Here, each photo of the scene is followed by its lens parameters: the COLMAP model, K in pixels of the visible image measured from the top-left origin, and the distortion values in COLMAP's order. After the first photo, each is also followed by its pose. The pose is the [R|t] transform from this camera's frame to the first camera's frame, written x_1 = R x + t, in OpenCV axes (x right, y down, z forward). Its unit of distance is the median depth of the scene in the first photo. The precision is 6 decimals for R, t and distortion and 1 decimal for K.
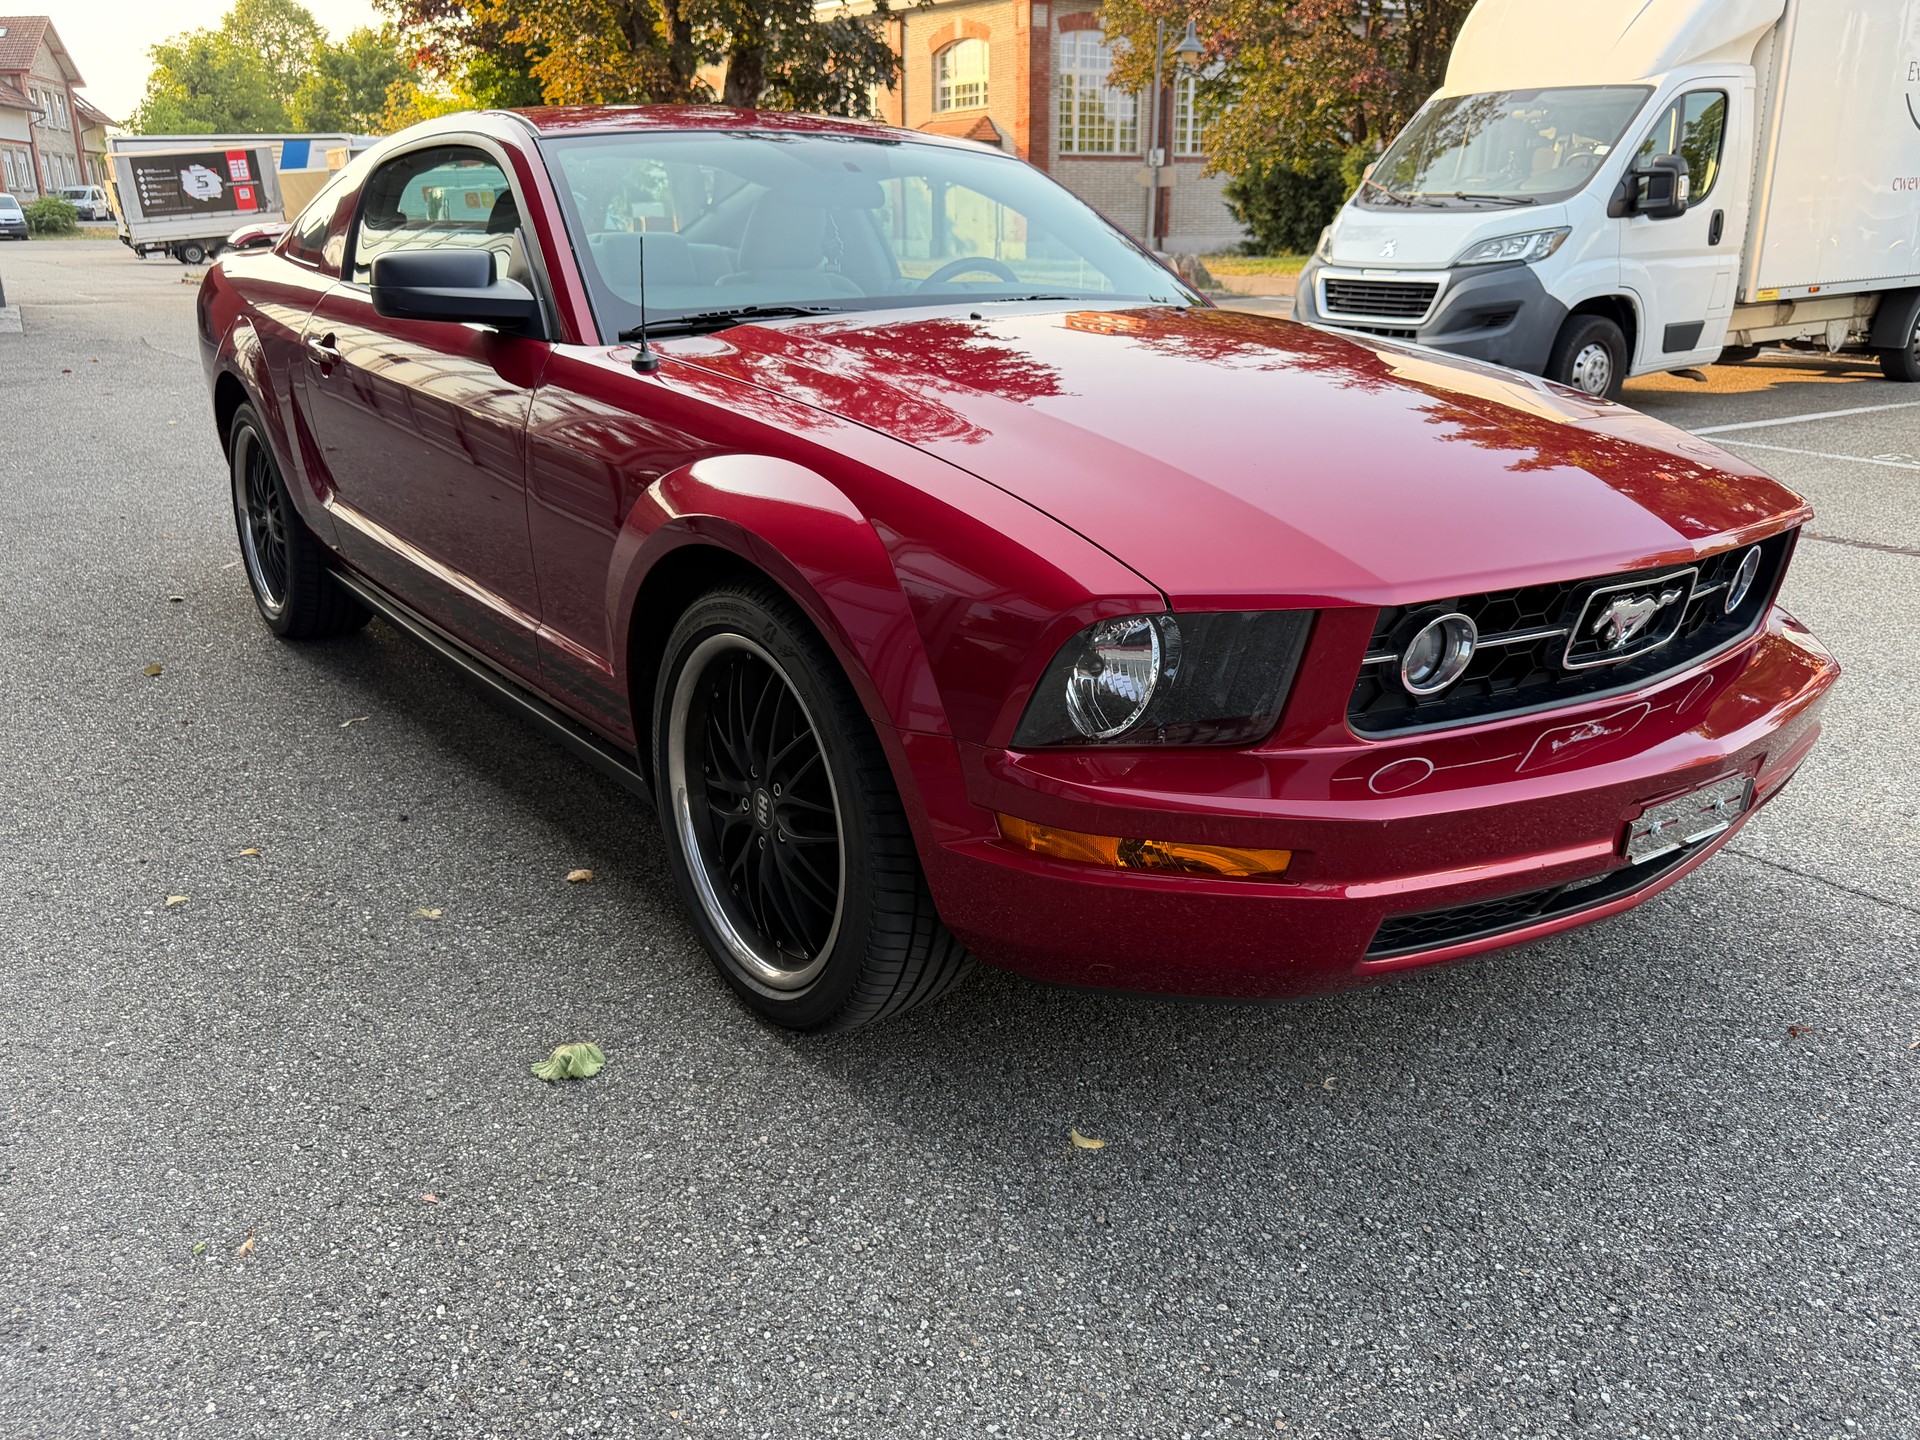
lens RADIAL K [[1481.4, 0, 978.6], [0, 1481.4, 729.3], [0, 0, 1]] dist [0.012491, -0.014053]
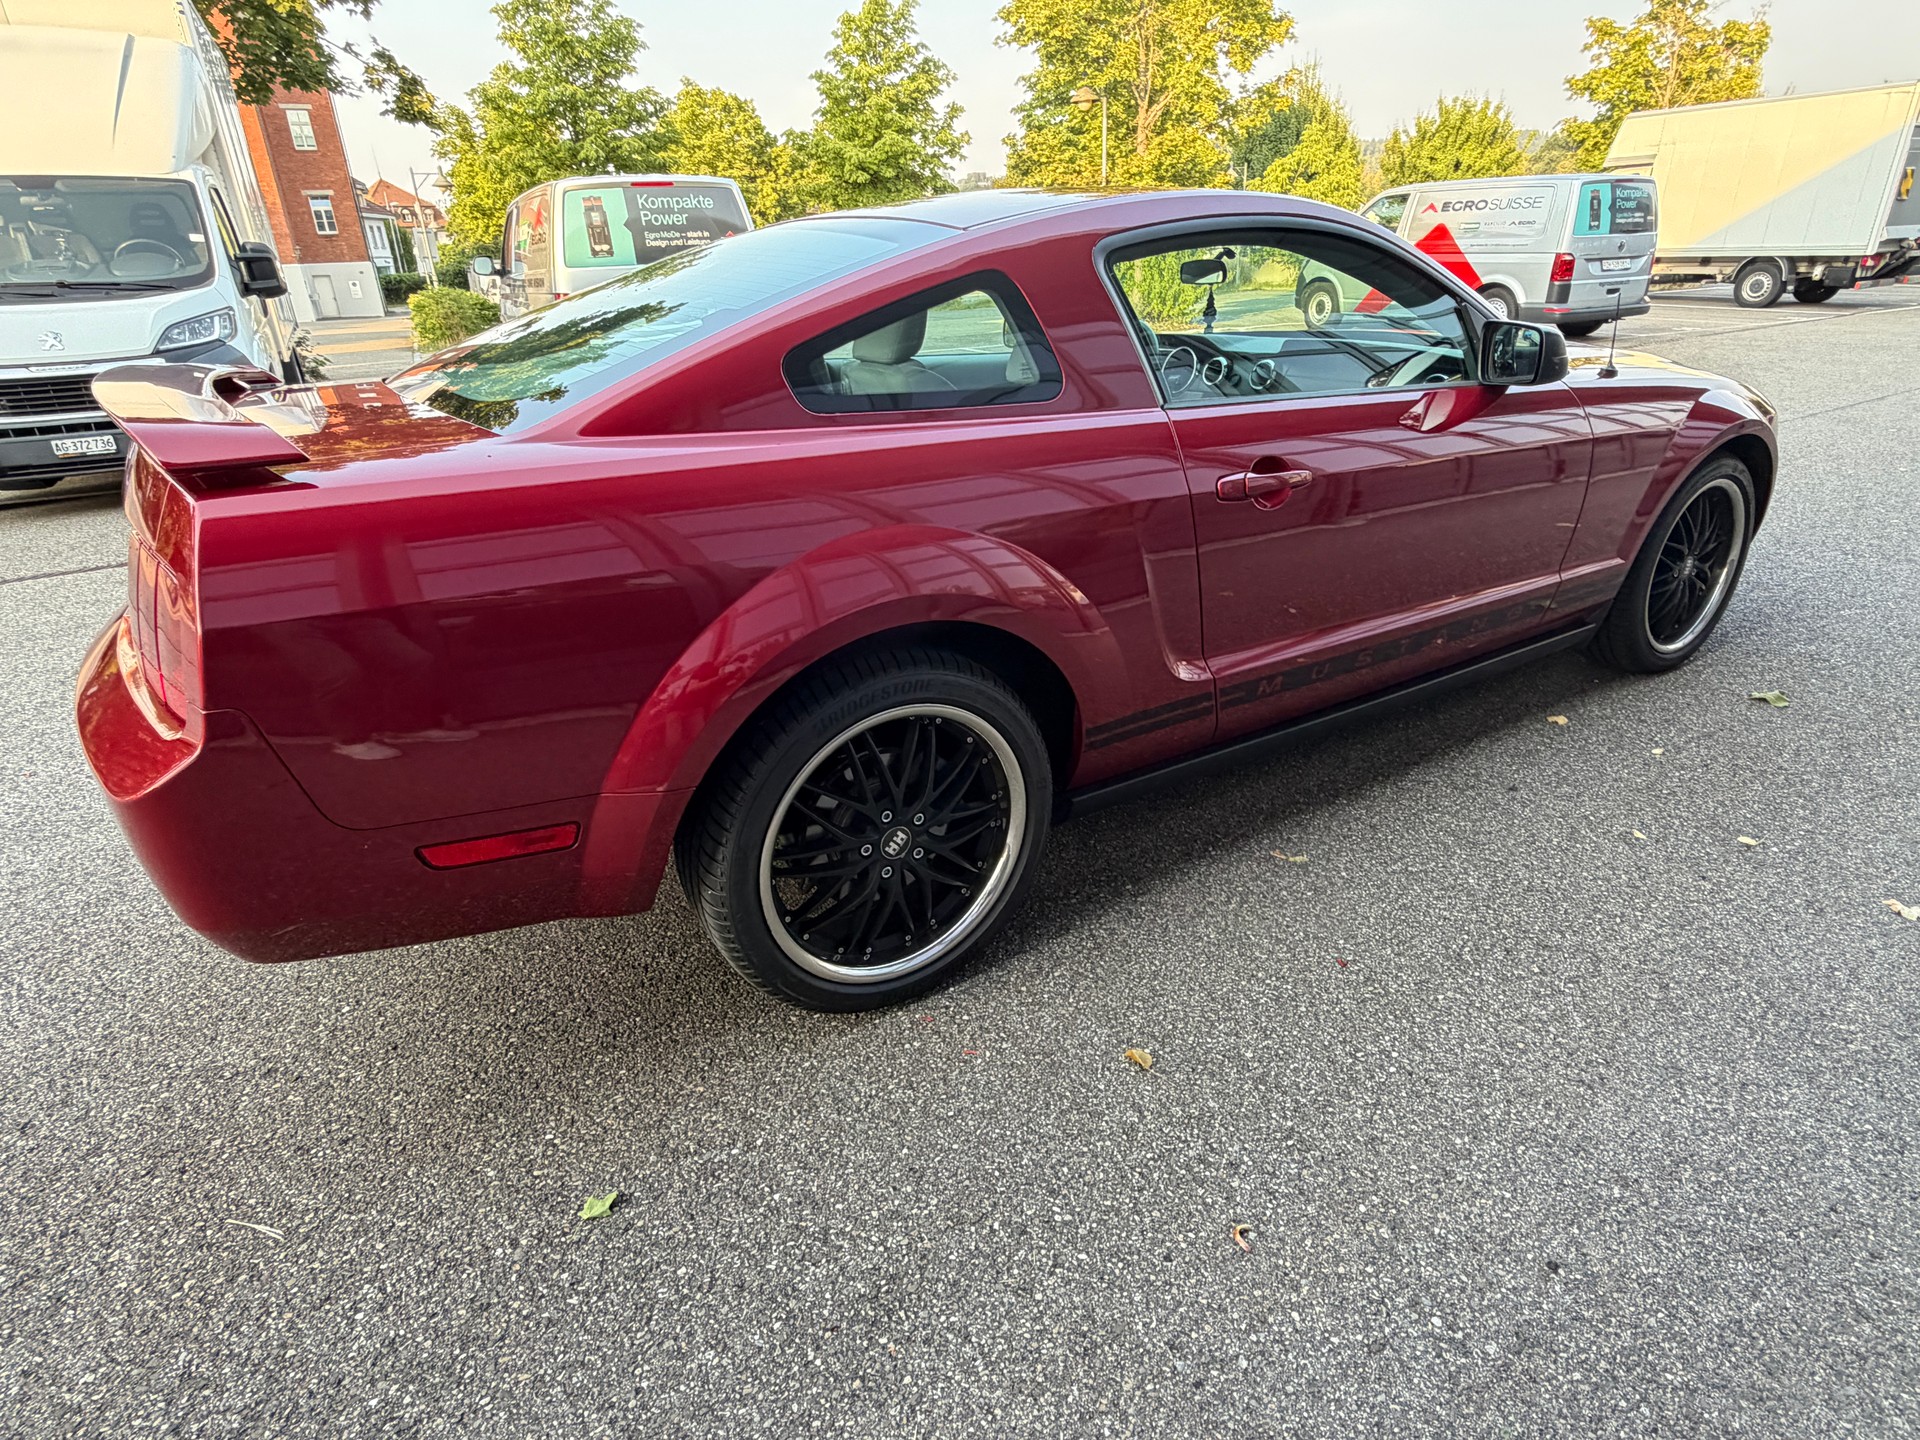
lens RADIAL K [[1069.6, 0, 940.4], [0, 1069.6, 715.9], [0, 0, 1]] dist [-0.006854, 0.003658]
pose [[0.092467, -0.398725, 0.912397, -0.373739], [0.358706, 0.868136, 0.343029, -0.142436], [-0.928859, 0.295564, 0.223299, 0.380417]]
